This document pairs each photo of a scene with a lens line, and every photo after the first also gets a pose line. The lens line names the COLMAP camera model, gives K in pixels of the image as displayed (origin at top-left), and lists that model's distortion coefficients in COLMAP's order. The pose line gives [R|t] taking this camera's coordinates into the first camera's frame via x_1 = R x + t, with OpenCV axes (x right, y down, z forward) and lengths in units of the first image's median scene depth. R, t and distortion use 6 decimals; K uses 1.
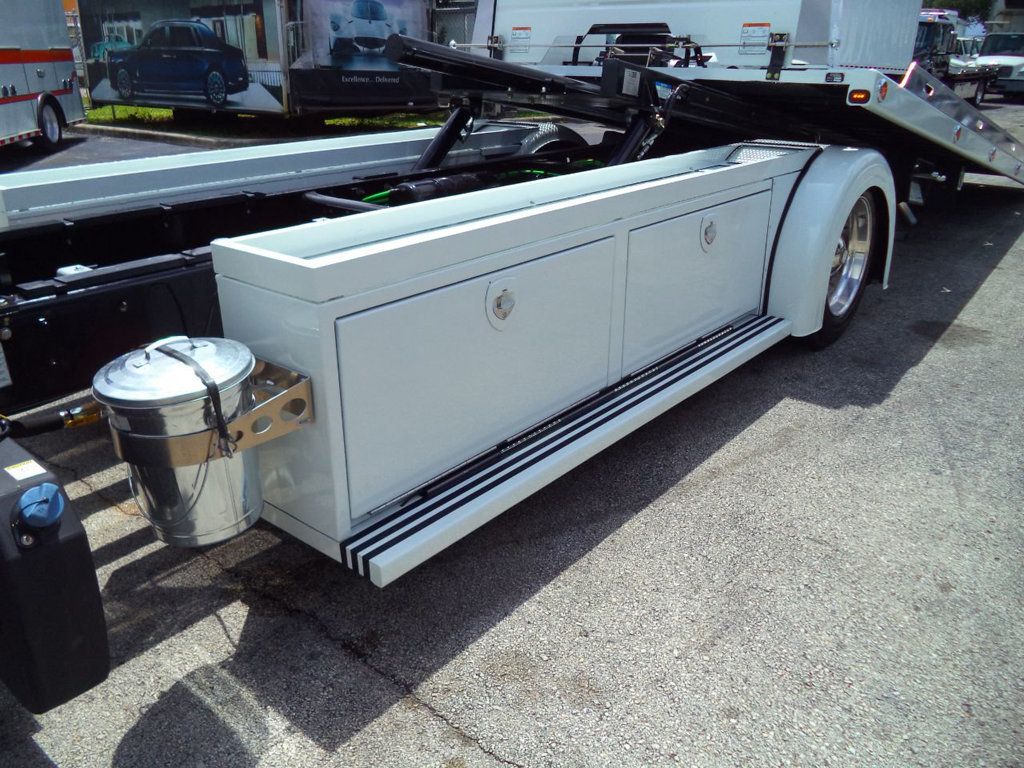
lens RADIAL K [[826.4, 0, 507.3], [0, 826.4, 381.6], [0, 0, 1]] dist [-0.010784, -0.008949]
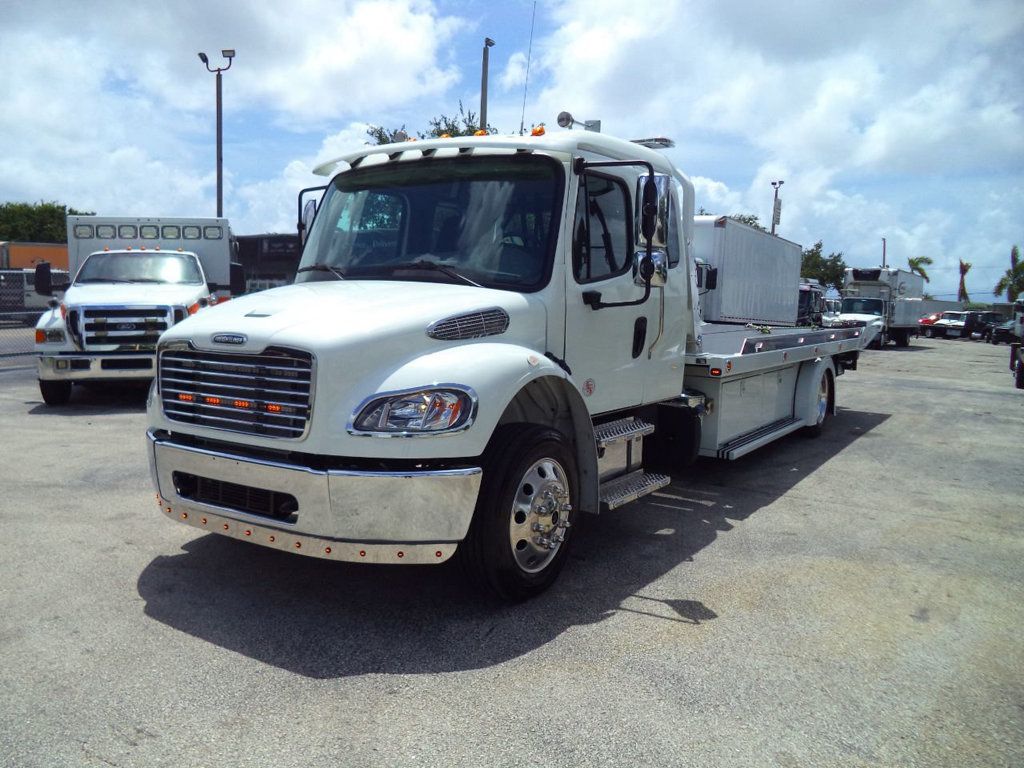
lens RADIAL K [[821.9, 0, 514.6], [0, 821.9, 383.6], [0, 0, 1]] dist [-0.012645, -0.008205]
pose [[0.992355, 0.011371, 0.122893, -0.245620], [0.023077, 0.961090, -0.275269, 0.142165], [-0.121241, 0.276001, 0.953480, -0.377270]]
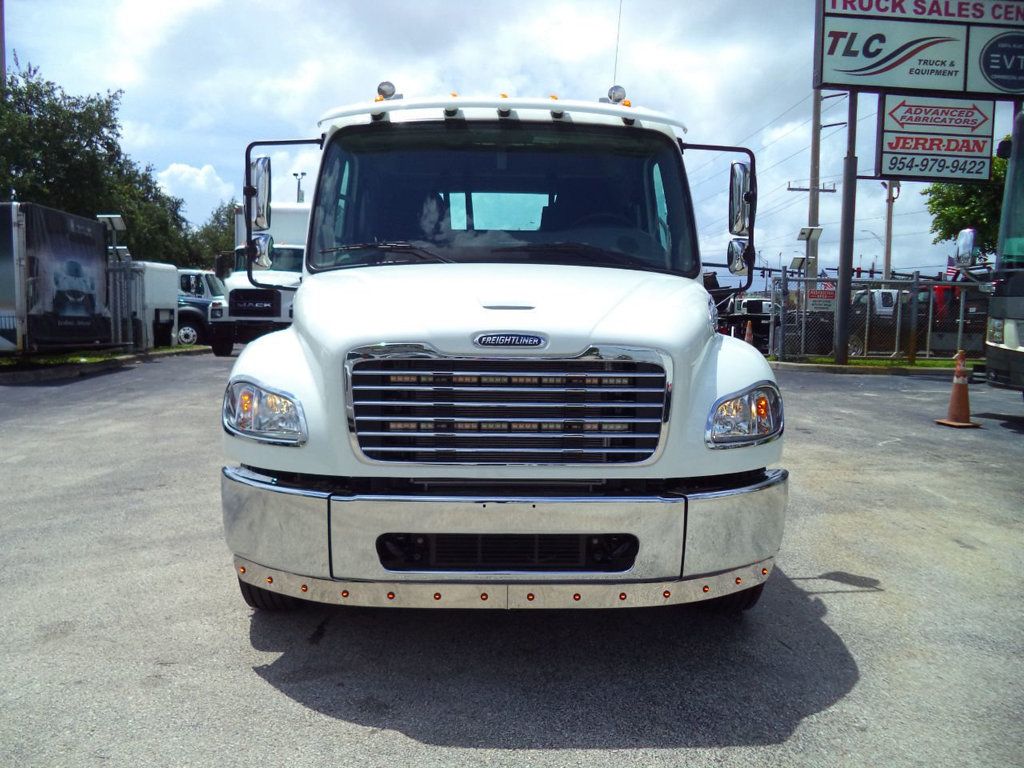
lens RADIAL K [[812.9, 0, 512.0], [0, 812.9, 384.0], [0, 0, 1]] dist [-0.013387, -0.006258]
pose [[0.754371, -0.056242, 0.654035, -0.471266], [0.234339, 0.953750, -0.188274, 0.090174], [-0.613197, 0.295294, 0.732660, -0.228886]]
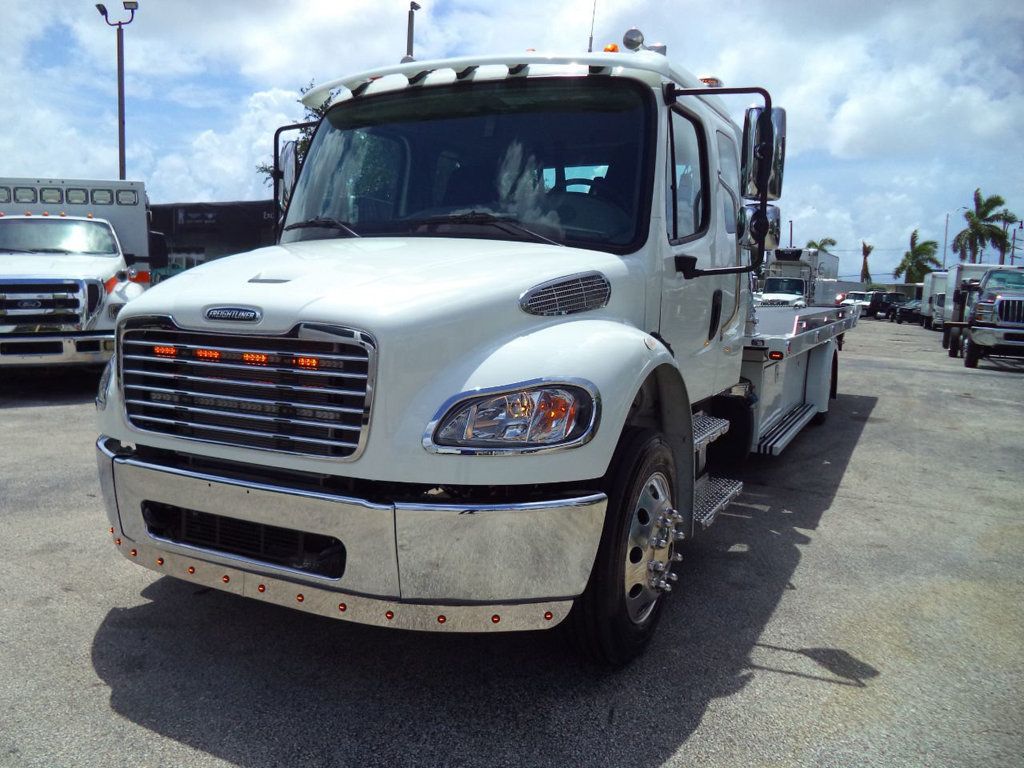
lens RADIAL K [[826.4, 0, 507.3], [0, 826.4, 381.6], [0, 0, 1]] dist [-0.010784, -0.008949]
pose [[0.975190, 0.000097, 0.221371, -0.294157], [0.056933, 0.966253, -0.251226, 0.112812], [-0.213925, 0.257597, 0.942274, -0.285202]]
